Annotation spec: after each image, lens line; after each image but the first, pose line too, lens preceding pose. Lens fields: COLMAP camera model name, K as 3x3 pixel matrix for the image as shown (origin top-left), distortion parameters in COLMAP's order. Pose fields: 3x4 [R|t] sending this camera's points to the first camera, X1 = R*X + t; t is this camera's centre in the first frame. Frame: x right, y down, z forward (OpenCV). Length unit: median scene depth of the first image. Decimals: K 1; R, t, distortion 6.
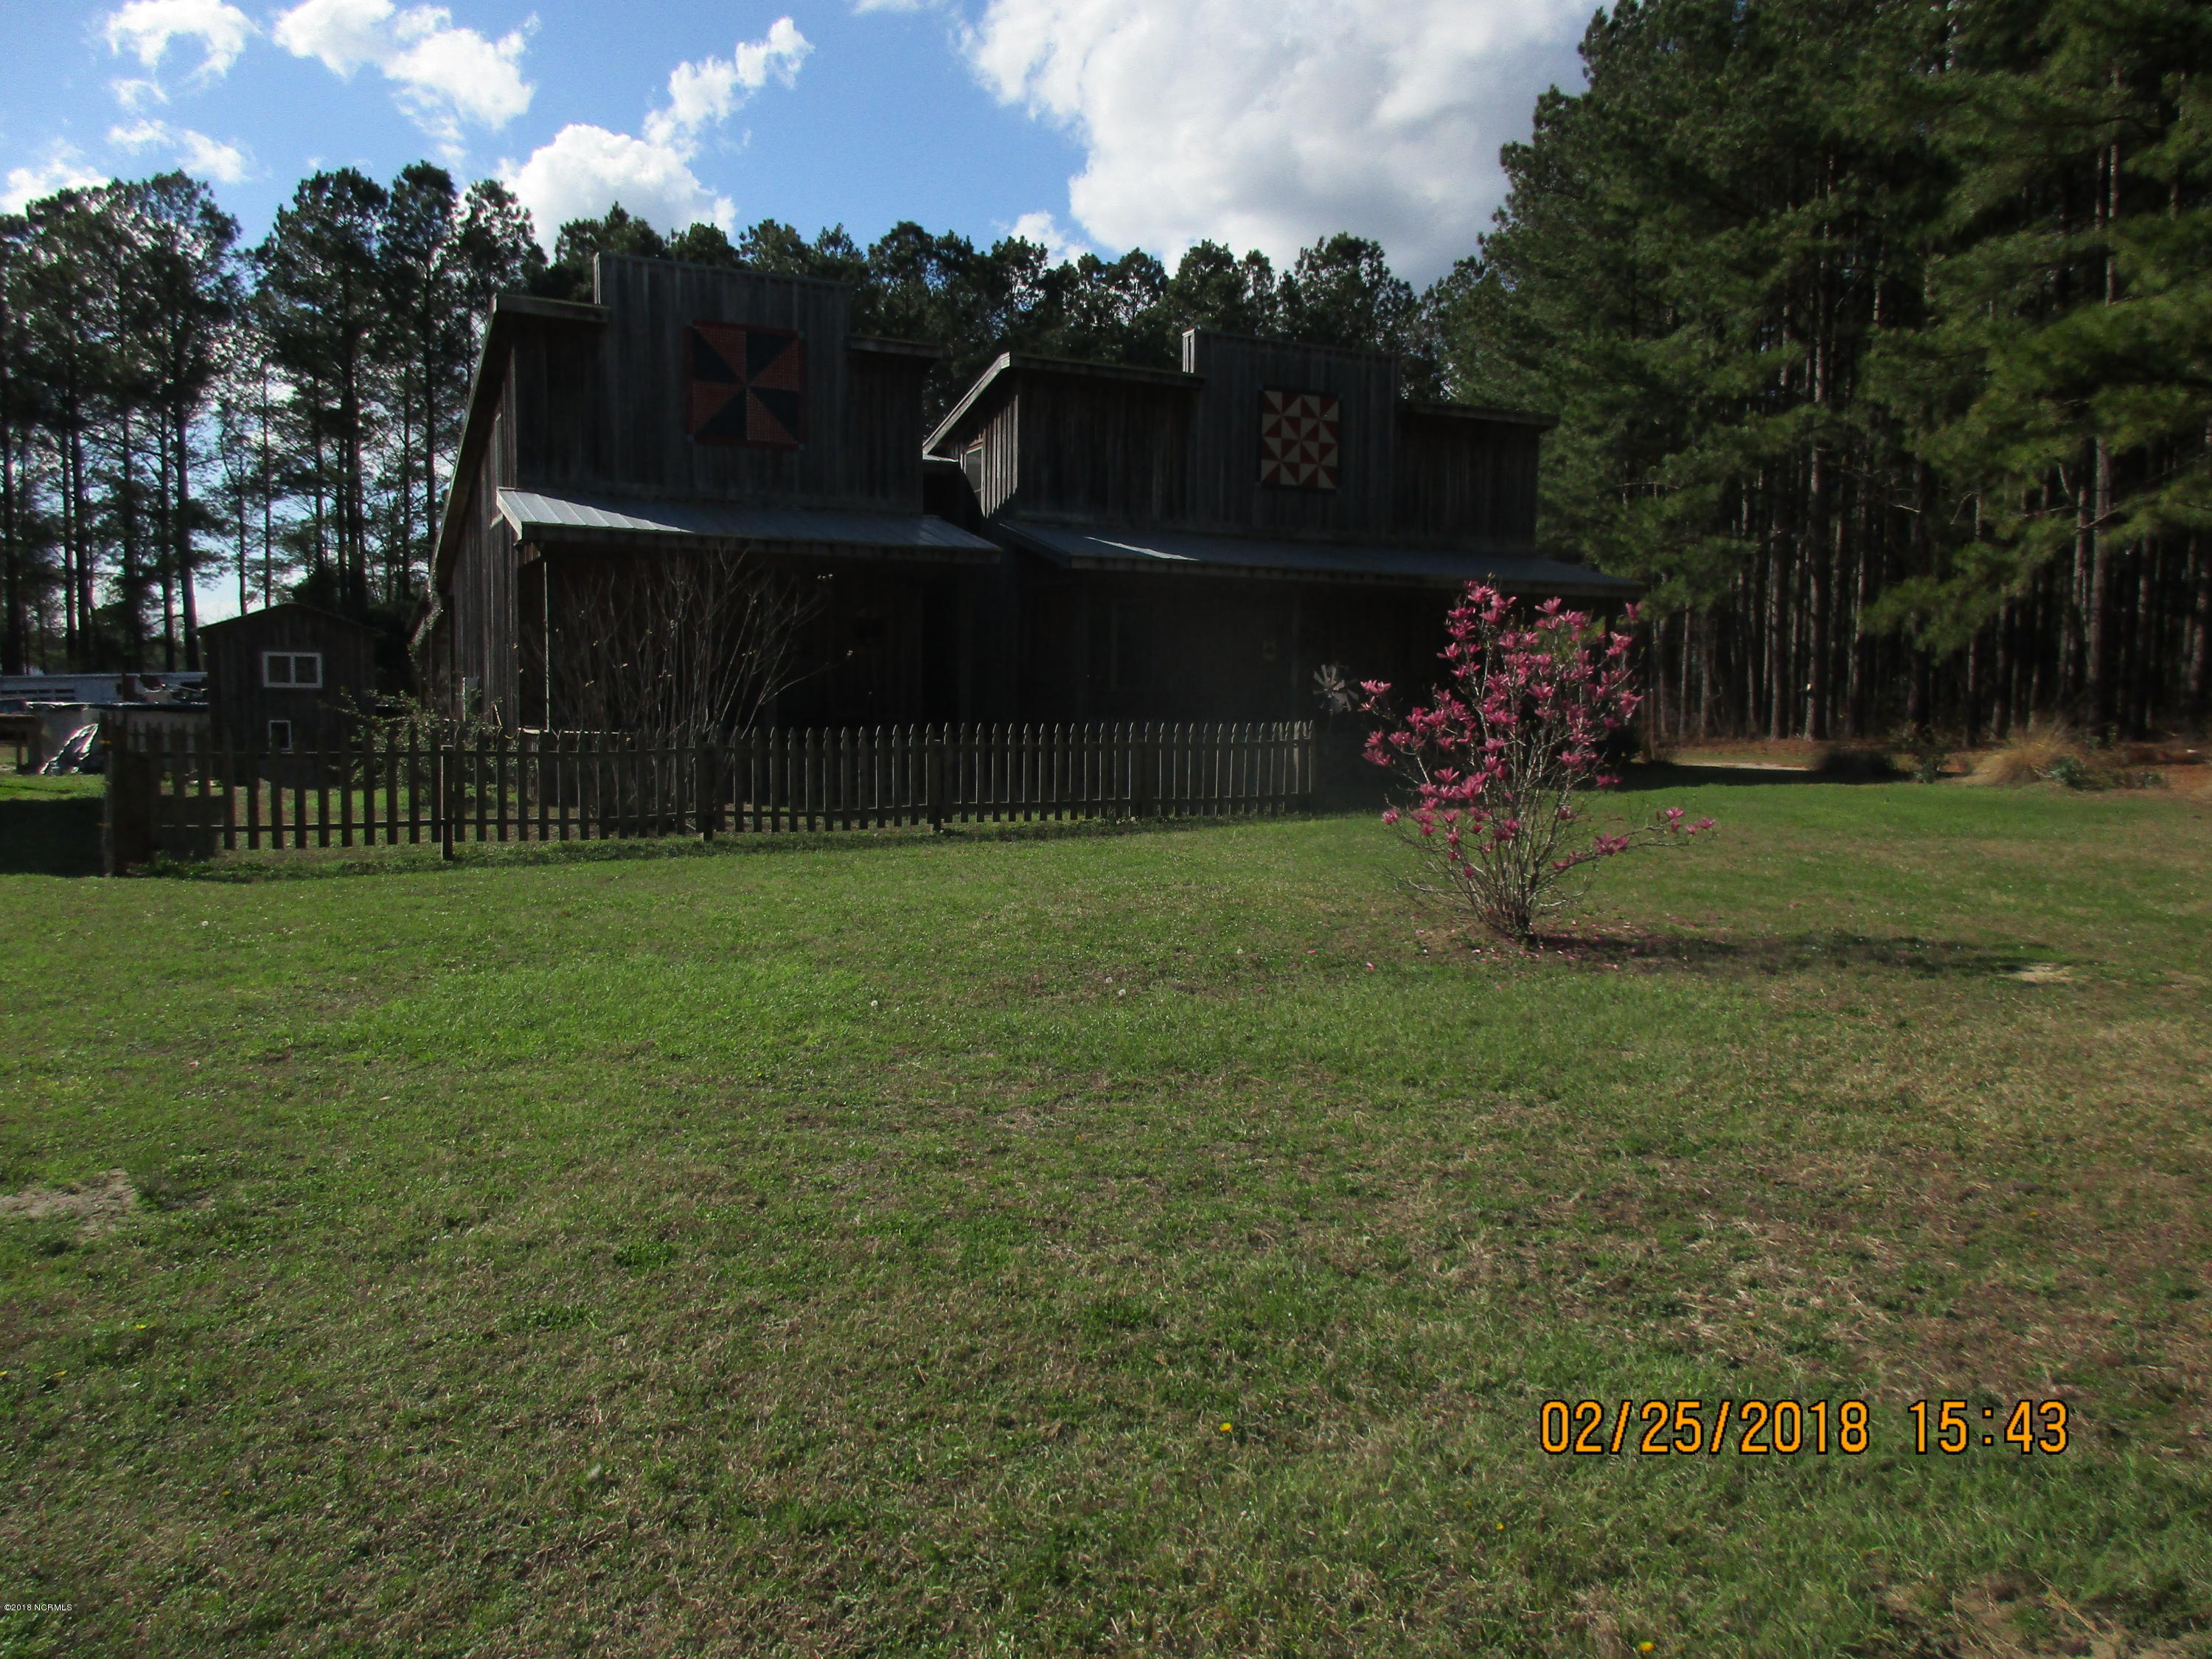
lens RADIAL K [[1616.8, 0, 1106.8], [0, 1616.8, 825.5], [0, 0, 1]] dist [-0.005254, 0.001095]
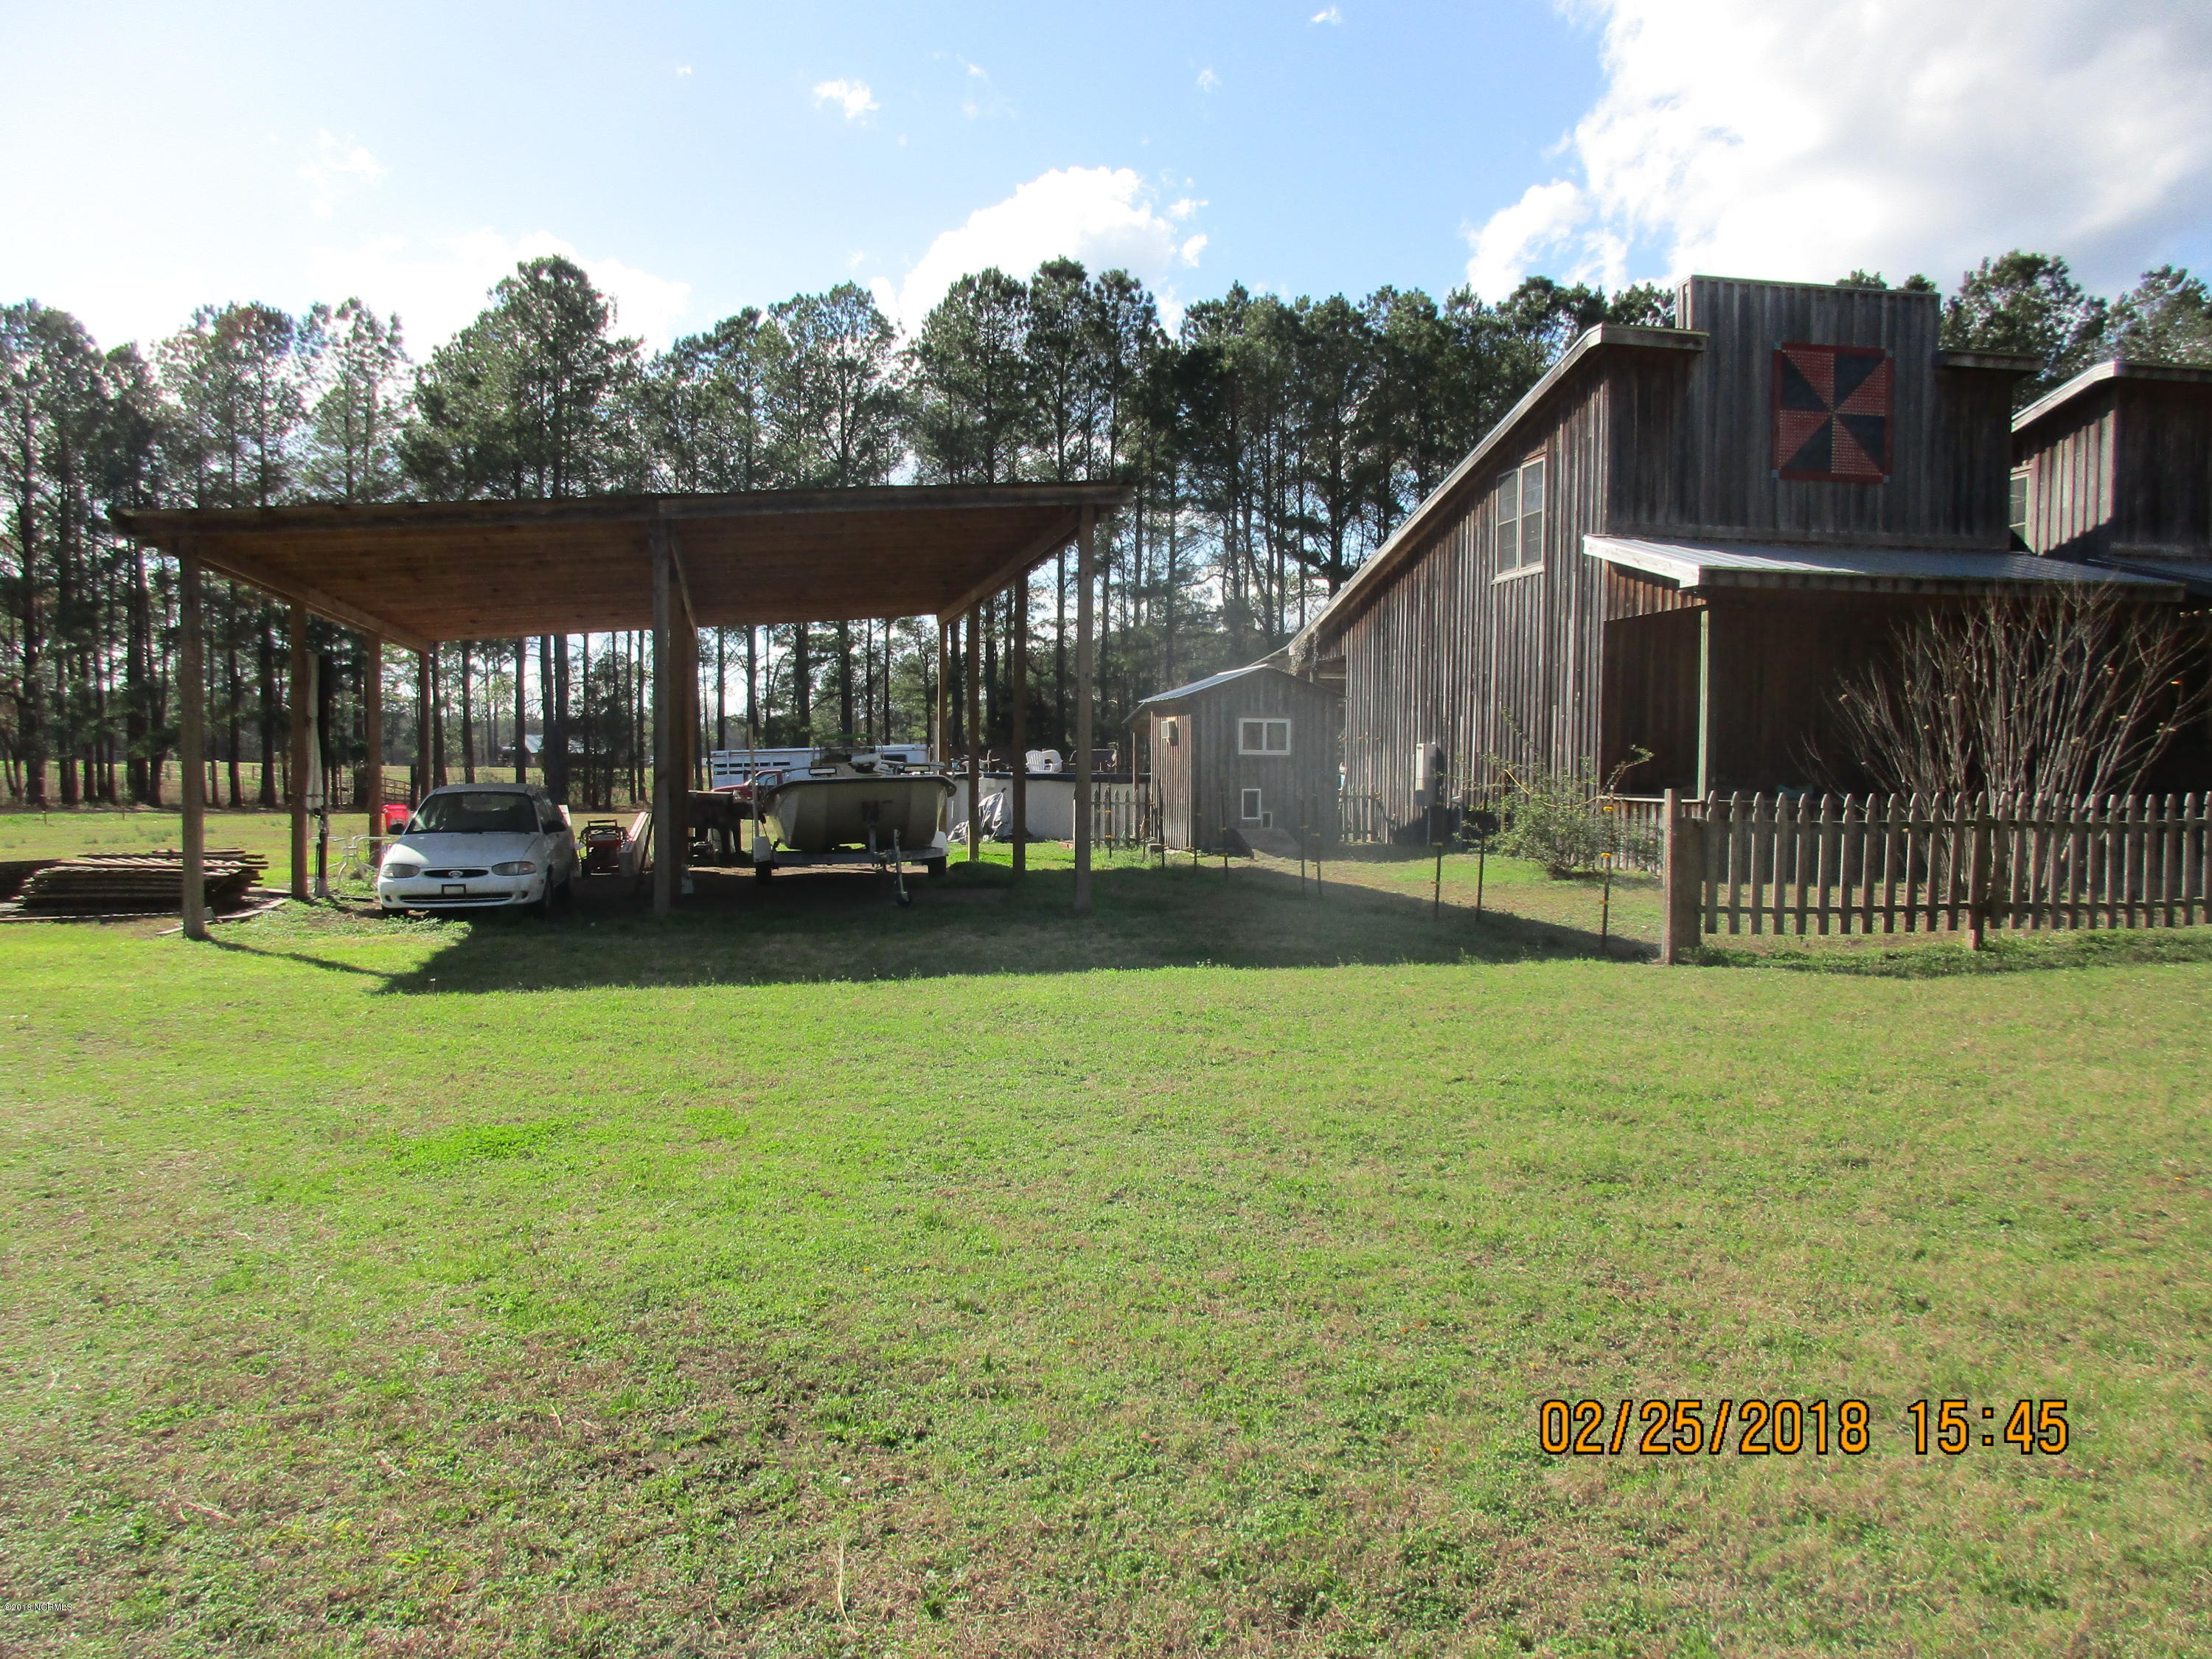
lens RADIAL K [[1623.9, 0, 1134.1], [0, 1623.9, 826.9], [0, 0, 1]] dist [-0.000671, -0.002719]
pose [[0.967196, 0.004642, -0.253990, -0.115716], [-0.015586, 0.999034, -0.041090, -0.000412], [0.253554, 0.043700, 0.966334, 0.014908]]
